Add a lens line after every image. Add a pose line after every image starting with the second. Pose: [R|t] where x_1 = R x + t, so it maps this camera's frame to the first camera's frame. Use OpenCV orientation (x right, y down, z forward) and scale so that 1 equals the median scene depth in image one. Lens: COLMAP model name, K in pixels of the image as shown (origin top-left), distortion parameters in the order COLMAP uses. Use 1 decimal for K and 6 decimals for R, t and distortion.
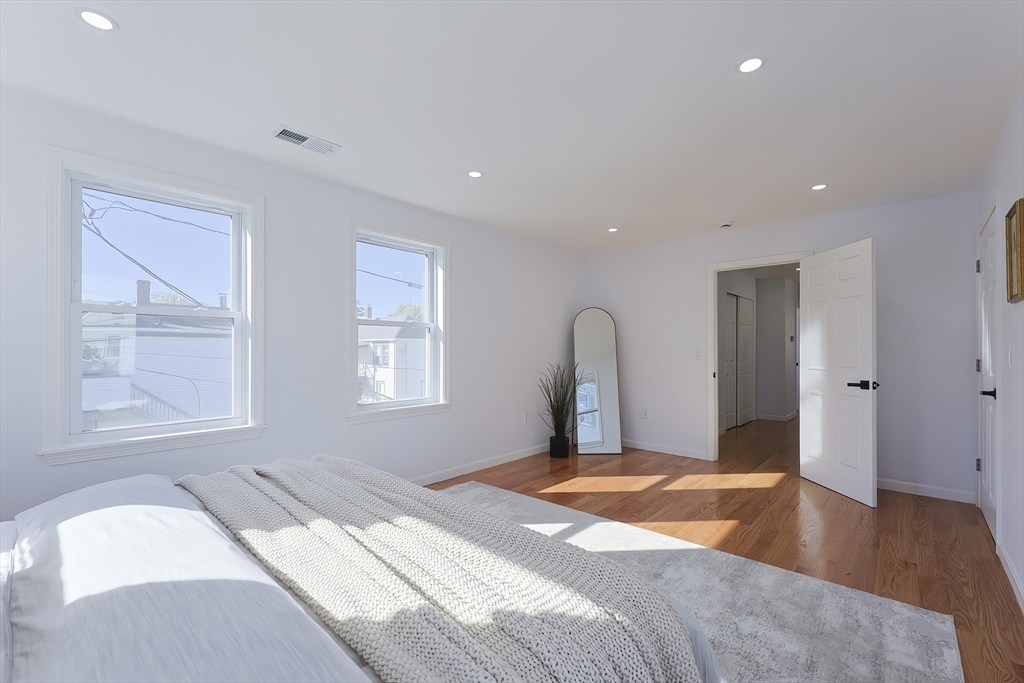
lens RADIAL K [[437.0, 0, 516.4], [0, 437.0, 346.5], [0, 0, 1]] dist [0.003890, 0.000791]
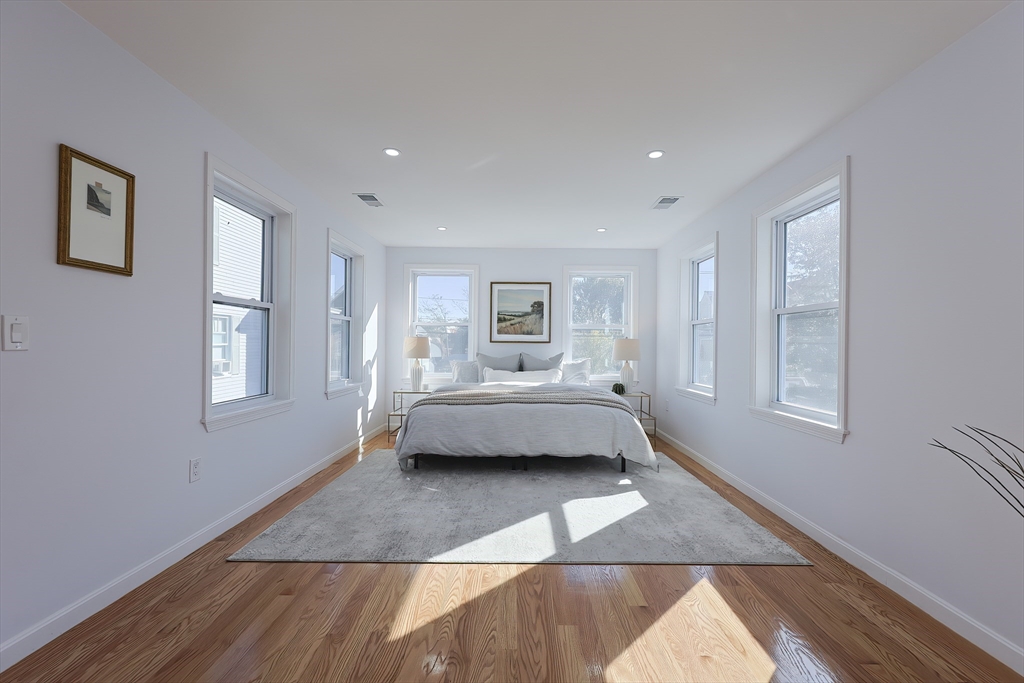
lens RADIAL K [[437.0, 0, 509.4], [0, 437.0, 349.8], [0, 0, 1]] dist [0.003890, 0.000791]
pose [[-0.756713, -0.002450, -0.653743, 0.701418], [-0.007042, 0.999966, 0.004405, 0.026861], [0.653710, 0.007937, -0.756704, 1.404163]]
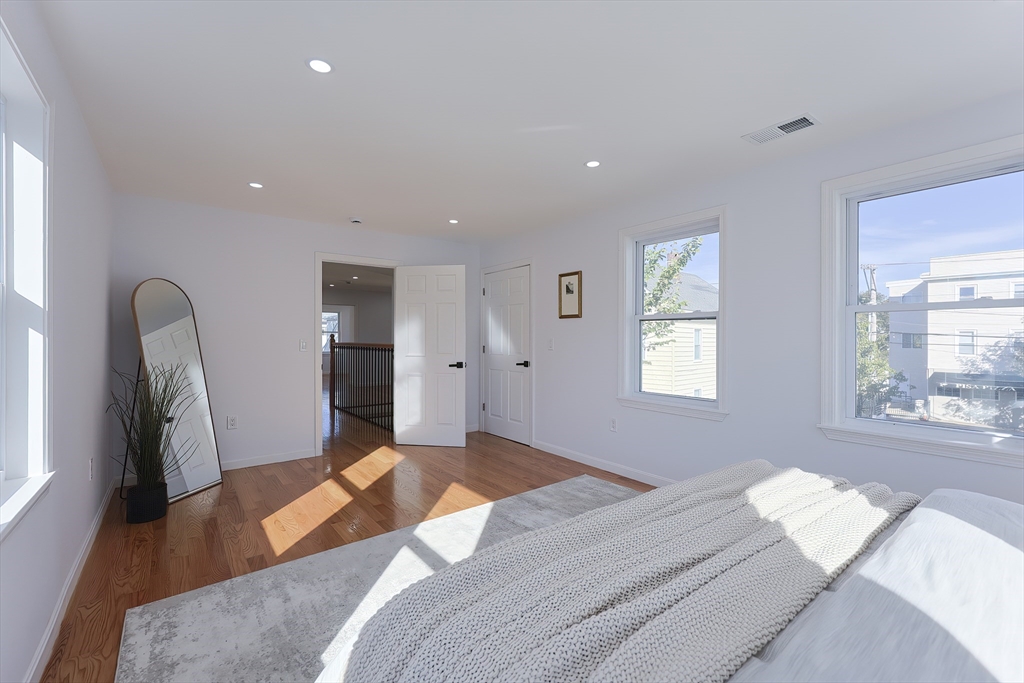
lens RADIAL K [[437.0, 0, 515.8], [0, 437.0, 336.5], [0, 0, 1]] dist [0.003890, 0.000791]
pose [[0.176462, 0.000026, 0.984307, -0.616120], [-0.006251, 0.999980, 0.001094, -0.010637], [-0.984288, -0.006346, 0.176458, 0.569579]]
